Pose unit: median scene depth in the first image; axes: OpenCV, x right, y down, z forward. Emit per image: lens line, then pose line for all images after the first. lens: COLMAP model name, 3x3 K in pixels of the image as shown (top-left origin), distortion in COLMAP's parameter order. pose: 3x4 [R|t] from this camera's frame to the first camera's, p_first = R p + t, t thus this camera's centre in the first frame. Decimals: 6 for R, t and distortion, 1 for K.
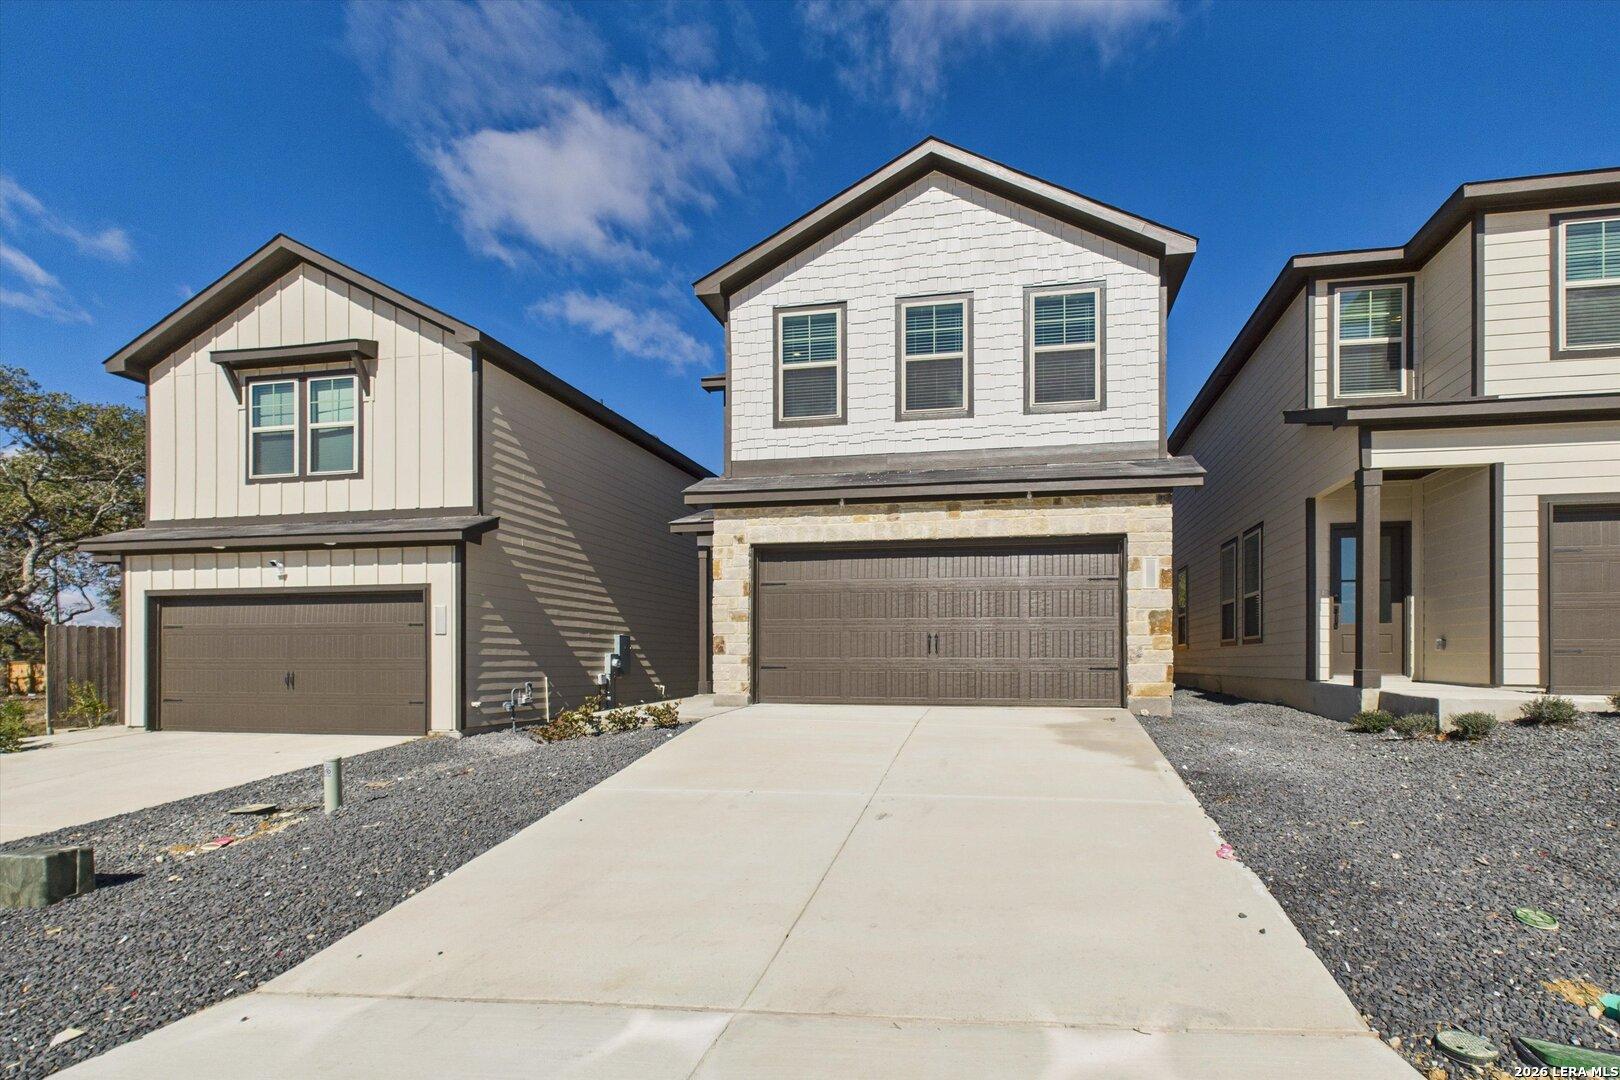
lens RADIAL K [[901.5, 0, 809.9], [0, 901.5, 664.9], [0, 0, 1]] dist [0.003262, 0.000072]
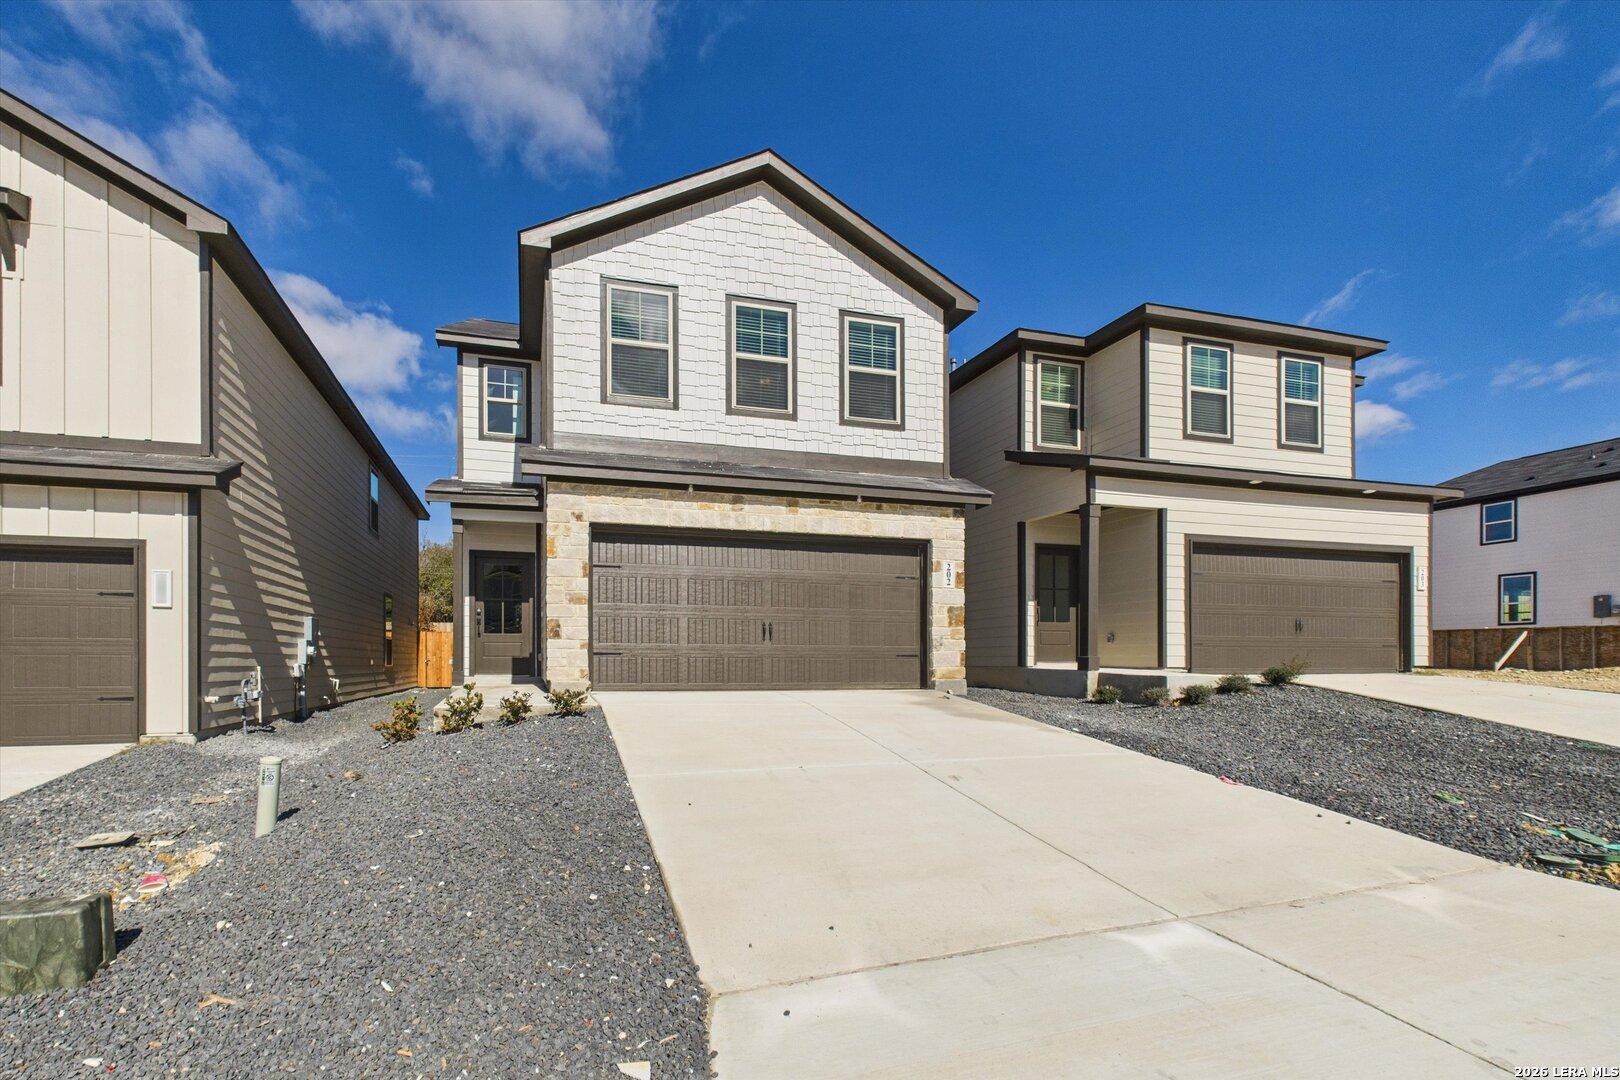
lens RADIAL K [[901.5, 0, 809.9], [0, 901.5, 664.9], [0, 0, 1]] dist [0.003262, 0.000072]
pose [[0.858372, -0.000267, 0.513027, -0.354757], [-0.000162, 1.000000, 0.000792, 0.014435], [-0.513027, -0.000763, 0.858372, 0.071243]]
